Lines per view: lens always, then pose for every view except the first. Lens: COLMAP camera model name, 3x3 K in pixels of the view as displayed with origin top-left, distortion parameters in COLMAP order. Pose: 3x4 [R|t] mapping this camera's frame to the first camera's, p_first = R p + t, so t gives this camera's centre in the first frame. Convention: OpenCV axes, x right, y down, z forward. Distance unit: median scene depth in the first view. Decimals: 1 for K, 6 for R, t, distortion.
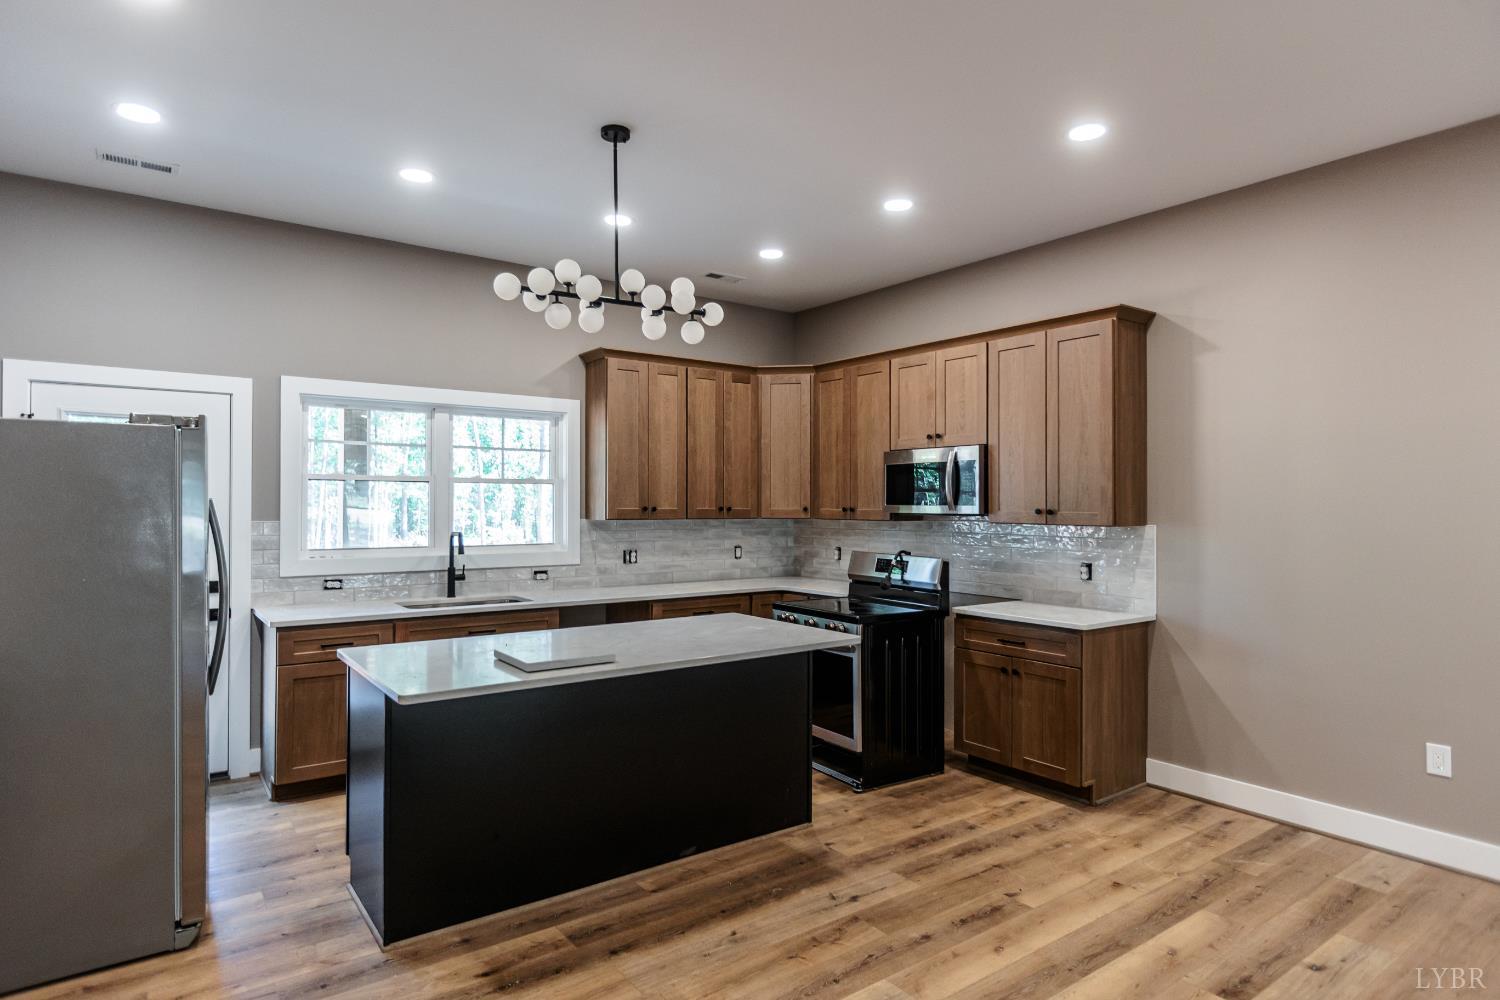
lens RADIAL K [[840.1, 0, 753.9], [0, 840.1, 502.9], [0, 0, 1]] dist [0.001017, 0.000299]
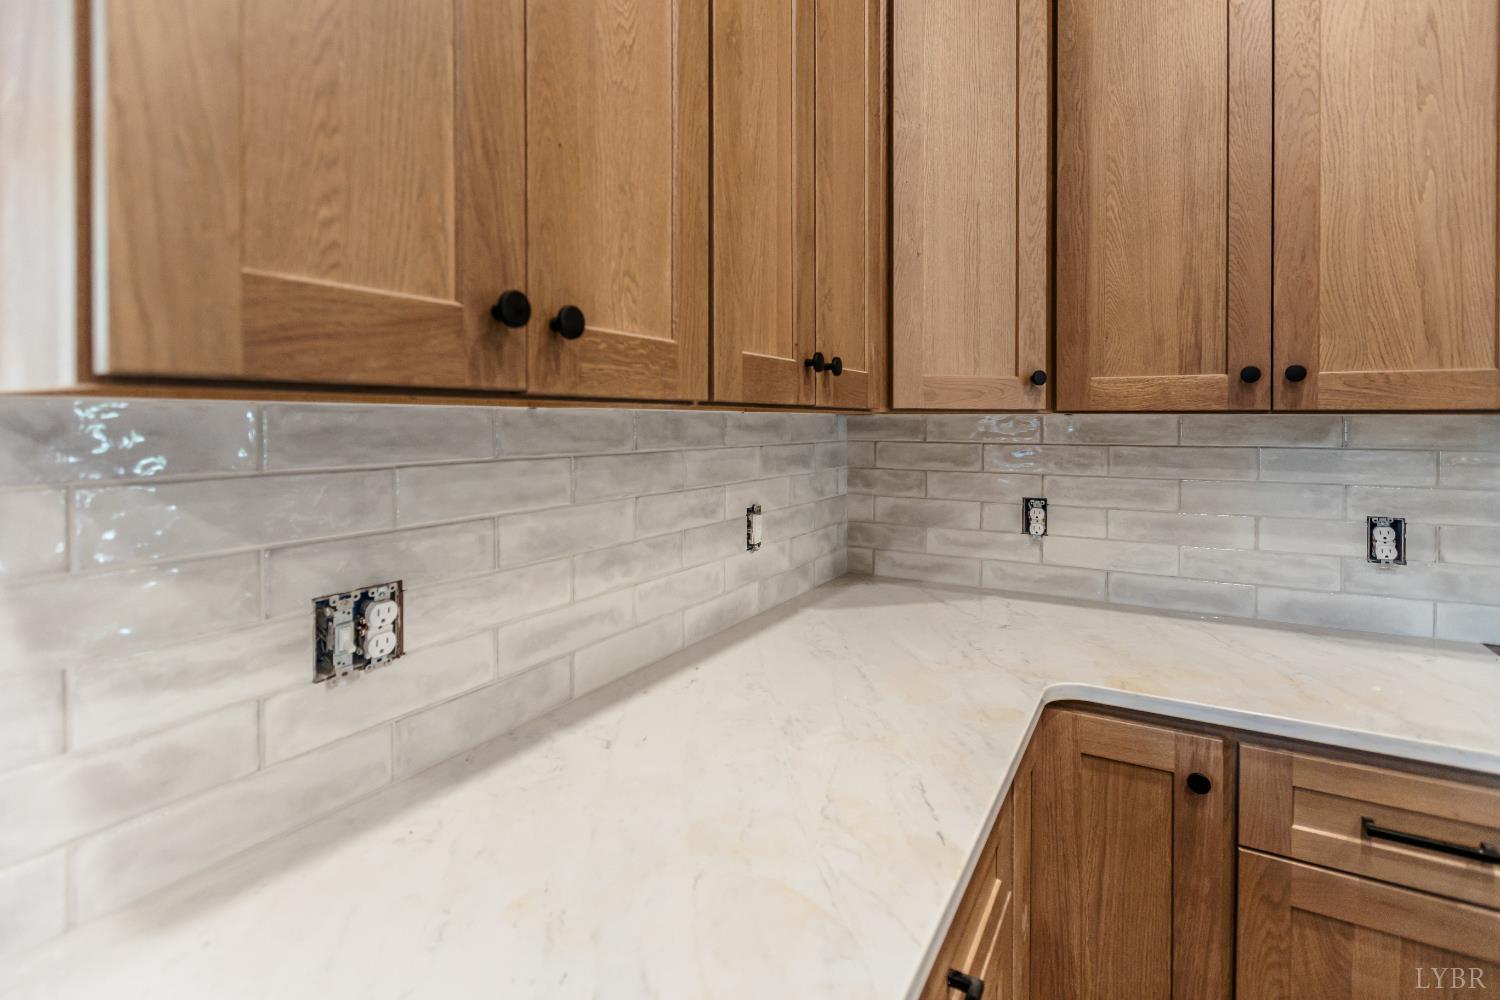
lens RADIAL K [[708.3, 0, 721.0], [0, 708.3, 426.0], [0, 0, 1]] dist [0.001418, 0.000627]
pose [[0.929871, -0.002030, 0.367879, -0.139205], [-0.002283, 0.999934, 0.011289, 0.023051], [-0.367878, -0.011337, 0.929805, 0.887202]]
